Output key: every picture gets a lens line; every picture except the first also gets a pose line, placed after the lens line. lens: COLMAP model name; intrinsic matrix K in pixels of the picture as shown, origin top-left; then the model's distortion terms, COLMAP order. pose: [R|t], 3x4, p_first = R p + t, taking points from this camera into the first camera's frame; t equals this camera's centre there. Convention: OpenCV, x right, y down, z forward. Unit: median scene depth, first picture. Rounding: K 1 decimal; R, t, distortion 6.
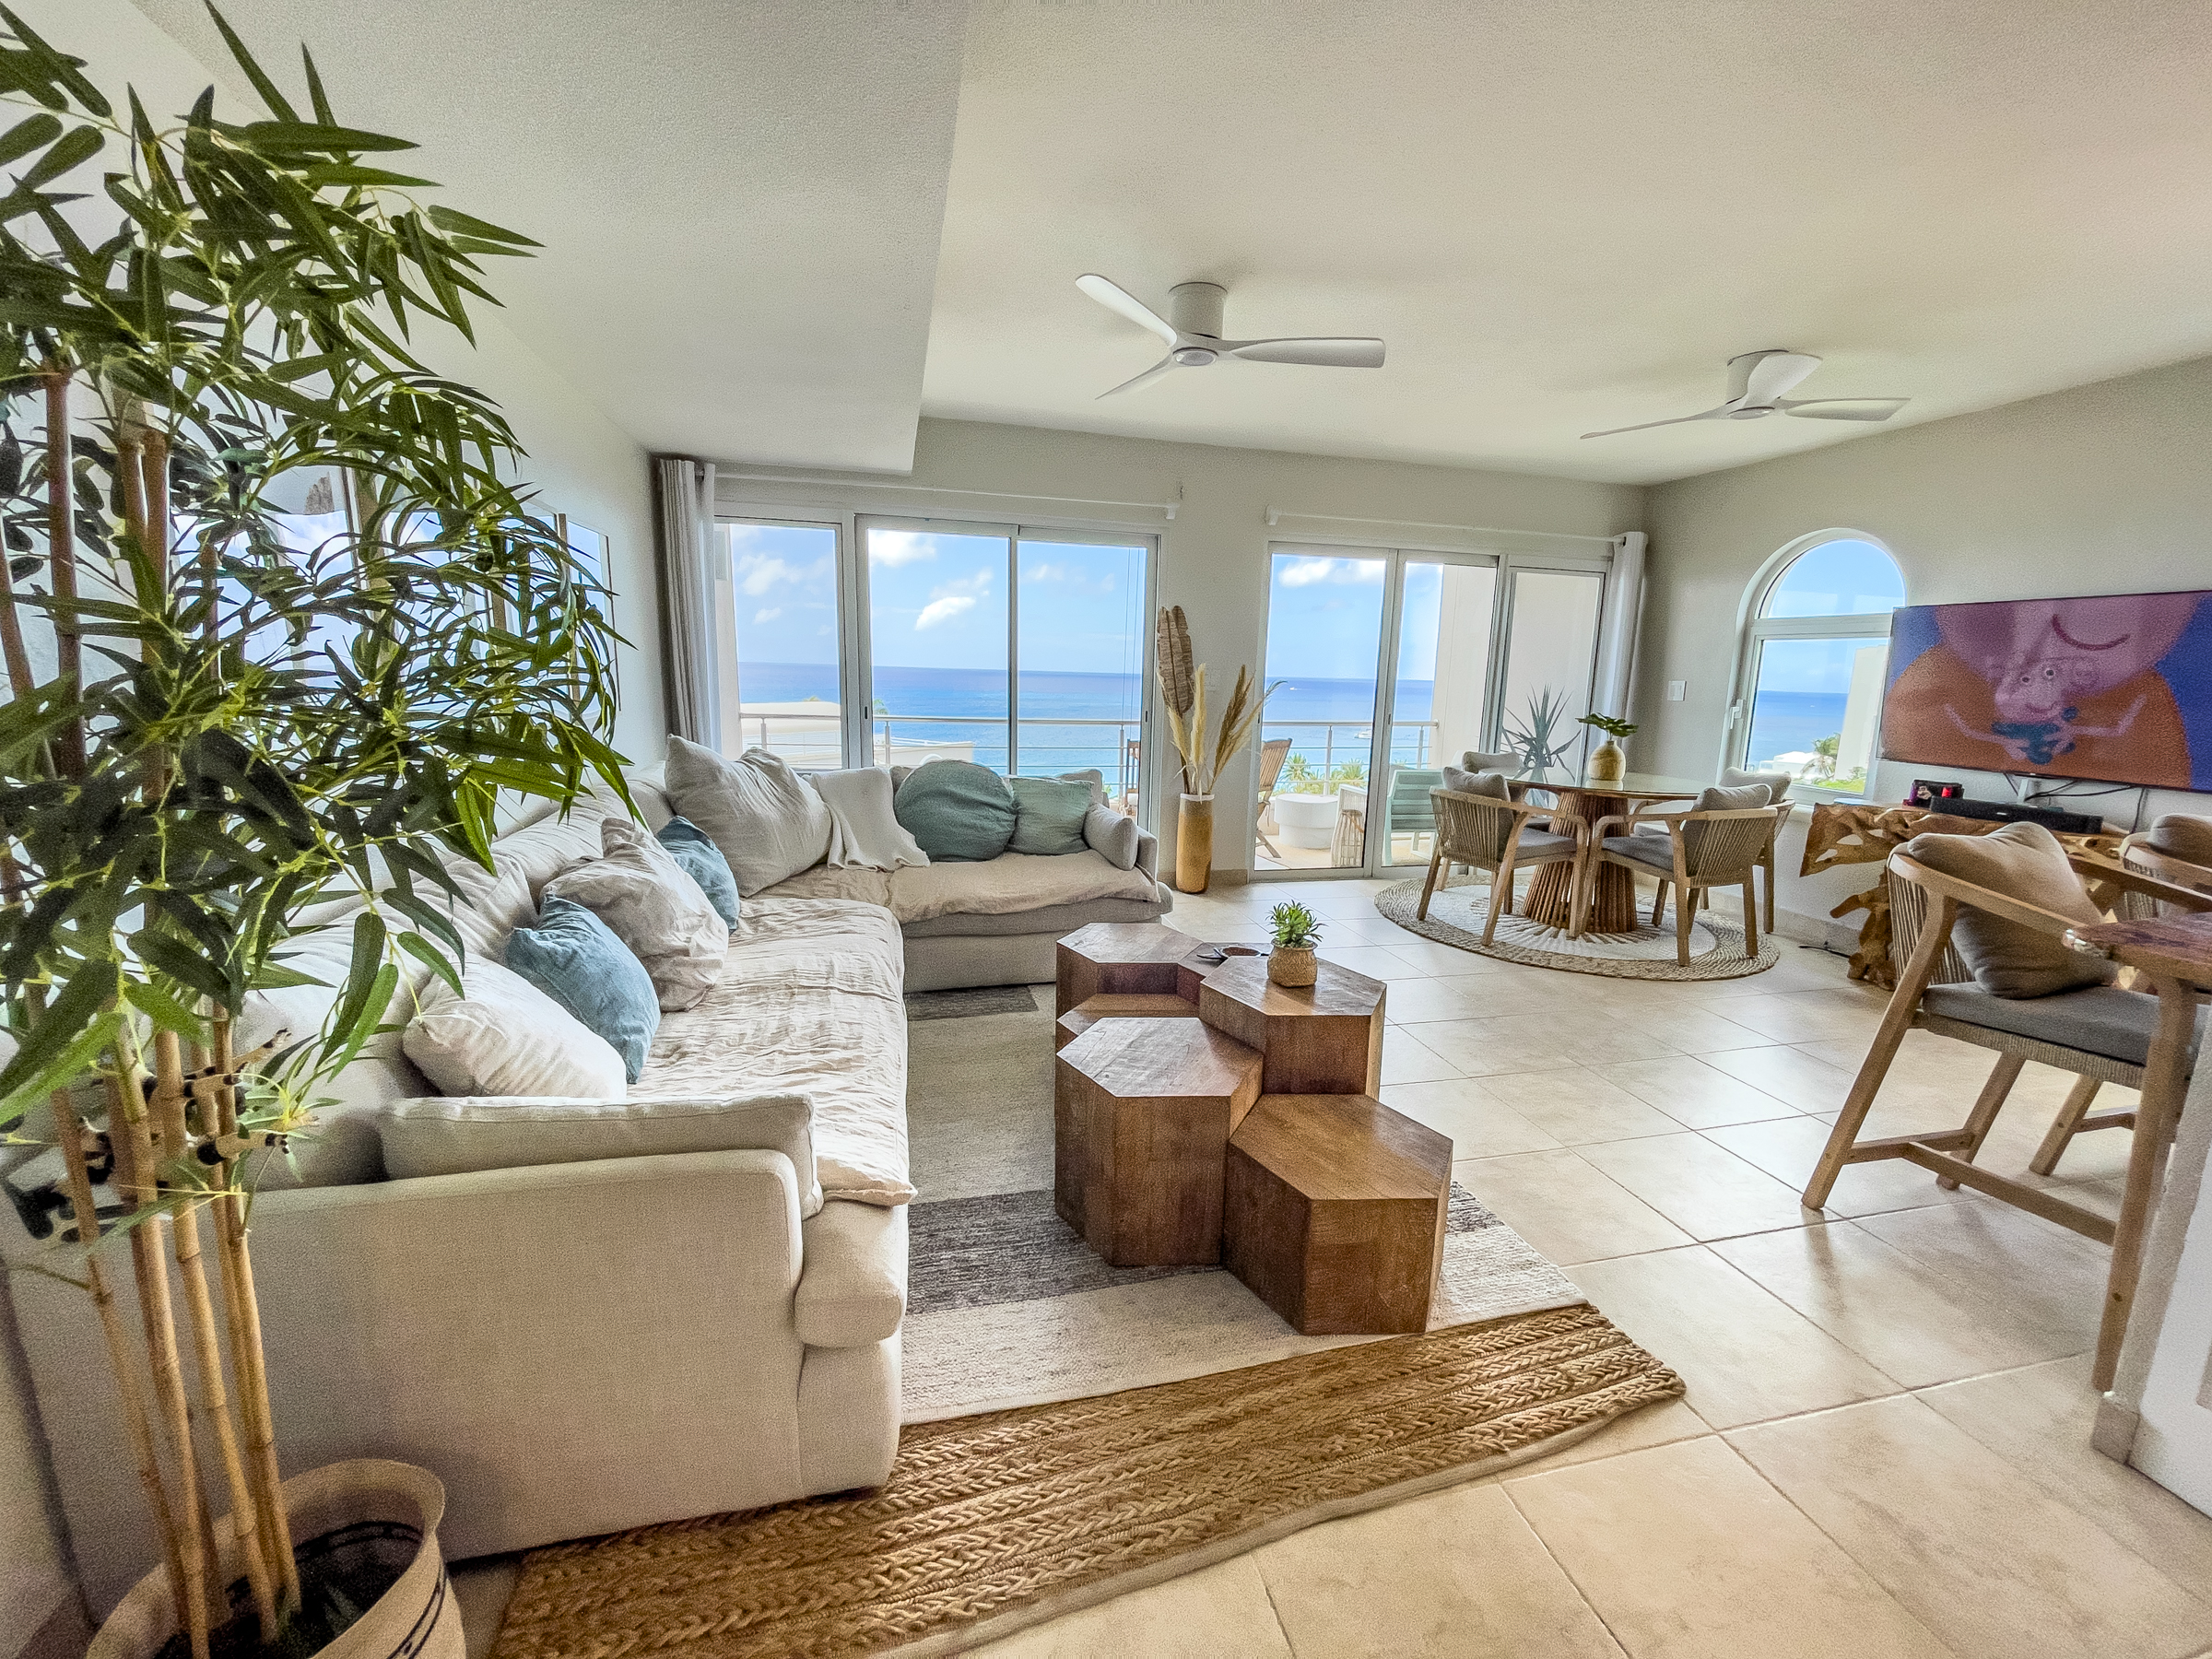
lens RADIAL K [[897.7, 0, 1111.2], [0, 897.7, 824.1], [0, 0, 1]] dist [-0.001545, 0.000301]
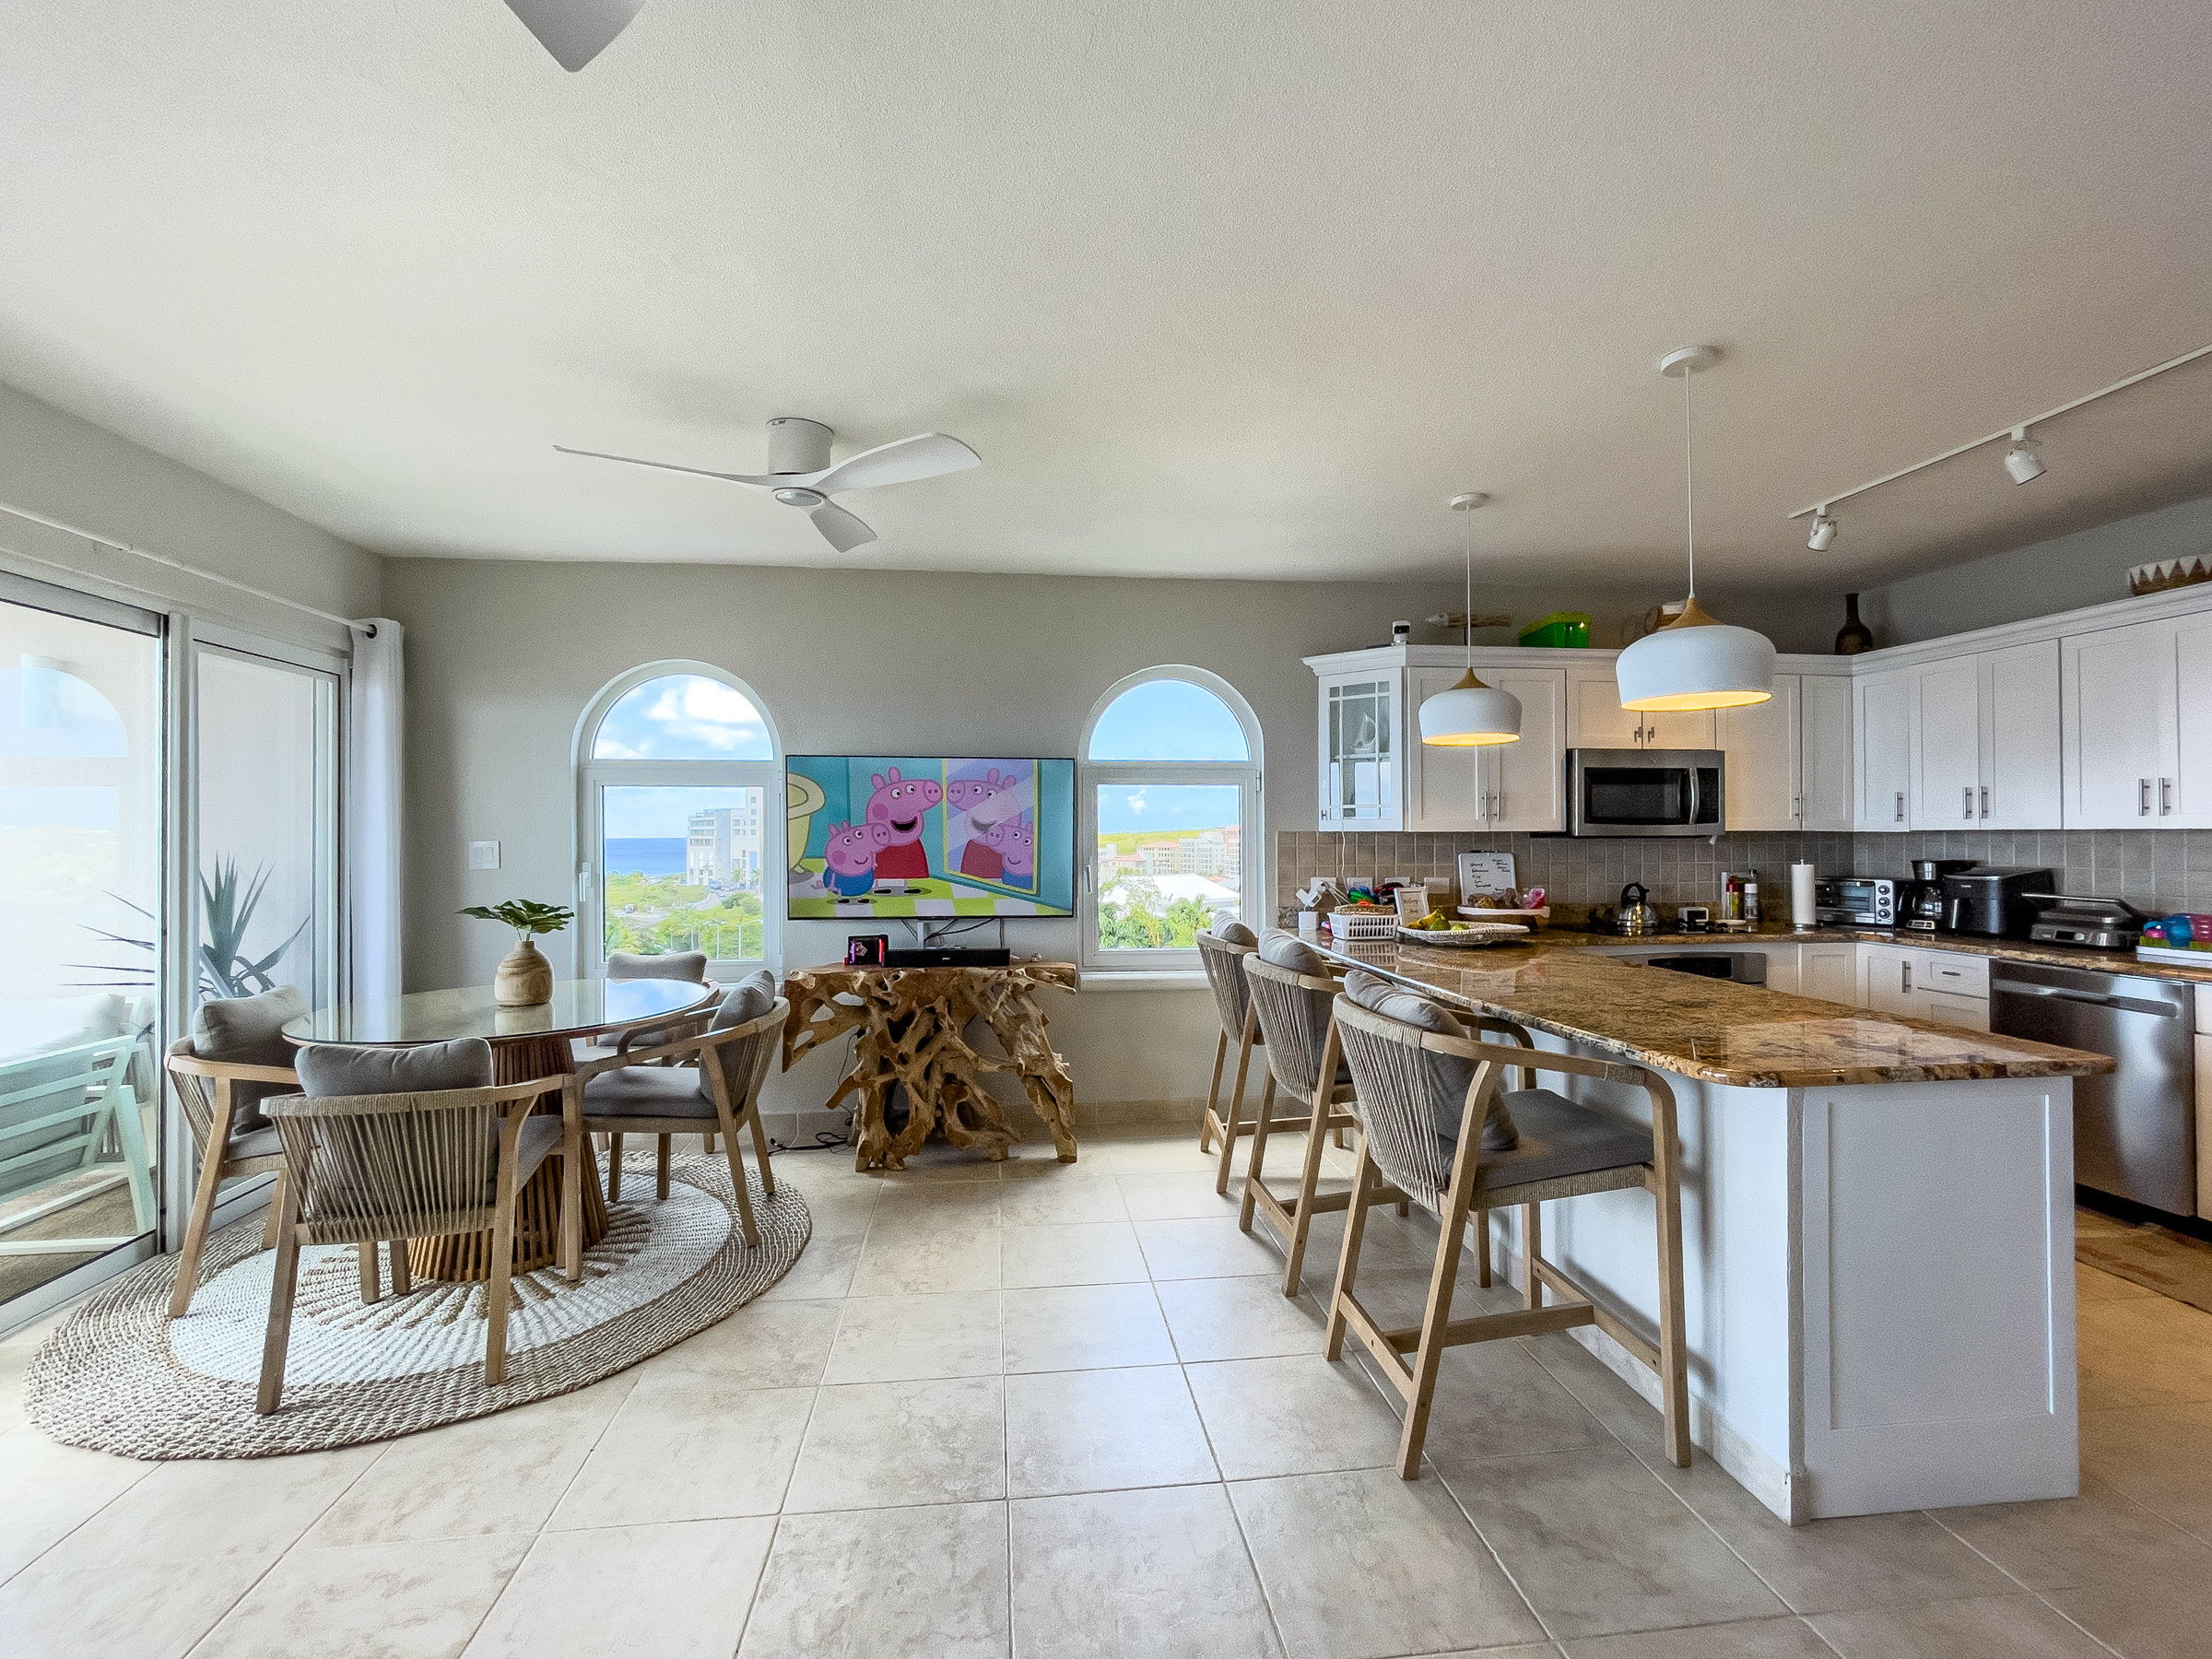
lens RADIAL K [[941.9, 0, 1100.7], [0, 941.9, 830.1], [0, 0, 1]] dist [-0.017812, 0.006801]
pose [[0.132761, -0.021999, 0.990904, -0.045843], [0.176569, 0.984287, -0.001805, -0.126078], [-0.975294, 0.175203, 0.134560, 0.666819]]
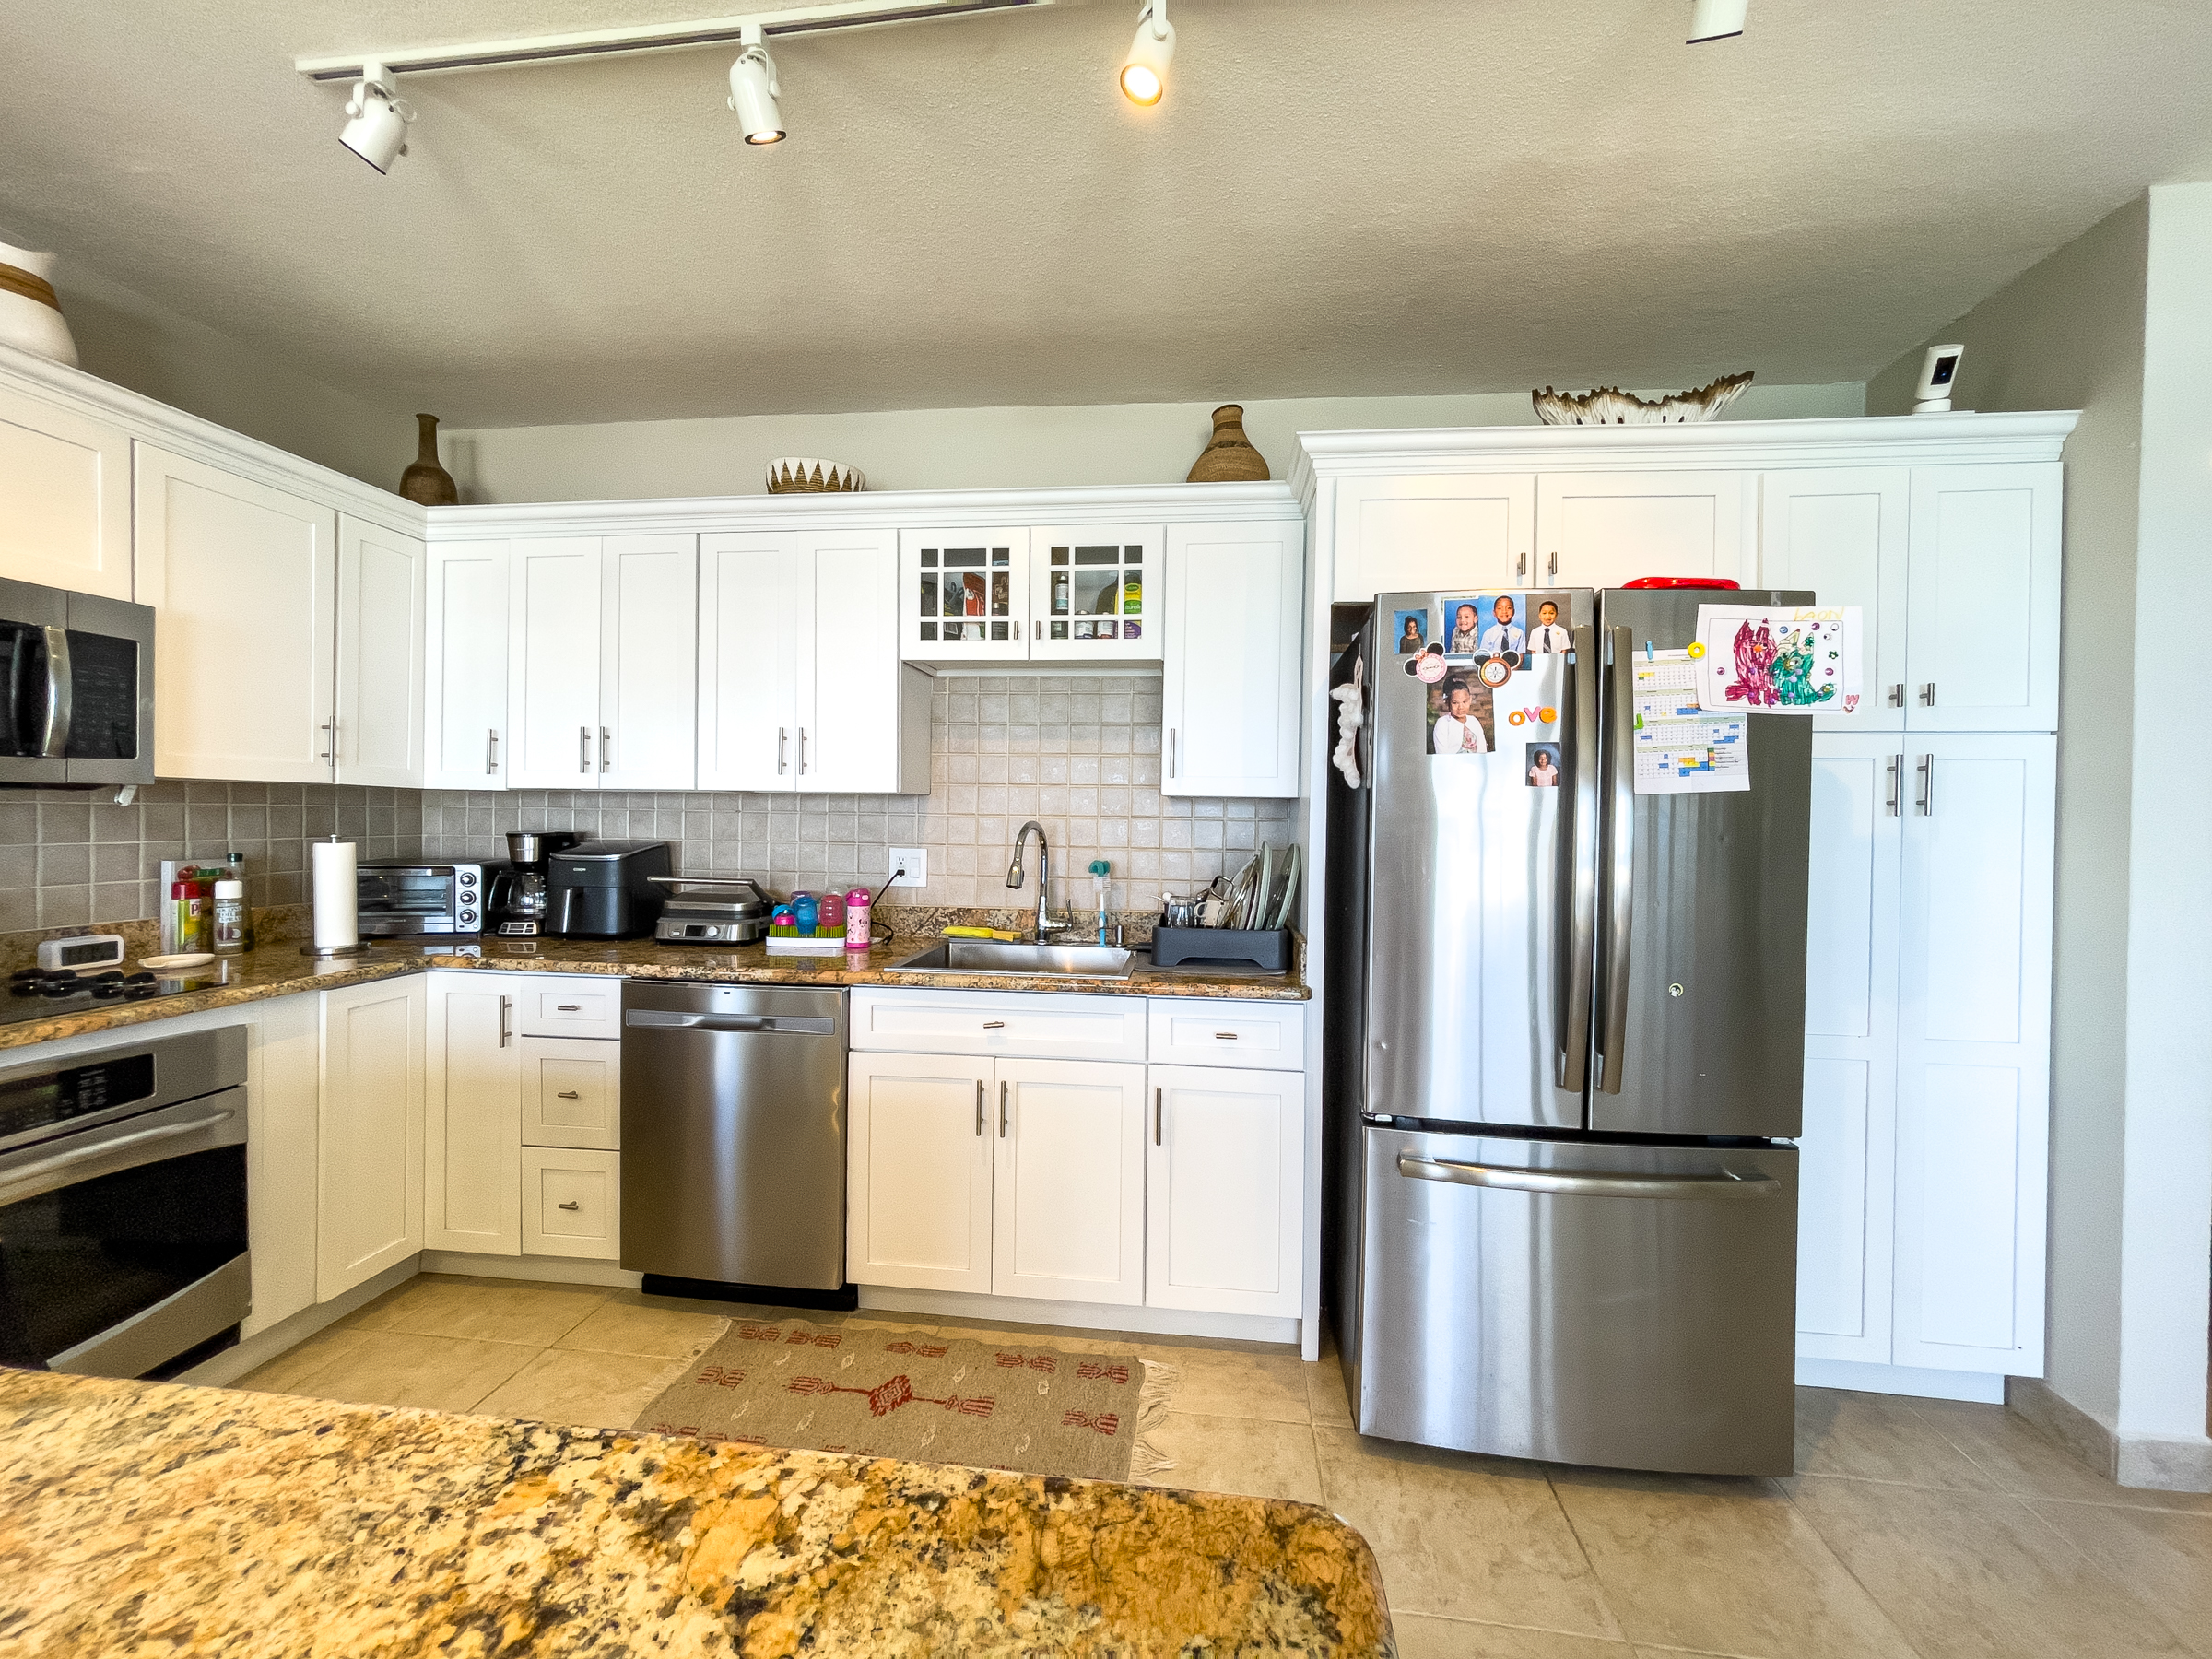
lens RADIAL K [[904.5, 0, 1106.0], [0, 904.5, 829.5], [0, 0, 1]] dist [-0.019692, 0.010340]
pose [[-0.930699, -0.048288, 0.362584, 0.506432], [0.021591, 0.982268, 0.186236, -0.043916], [-0.365147, 0.181158, -0.913154, 0.343498]]
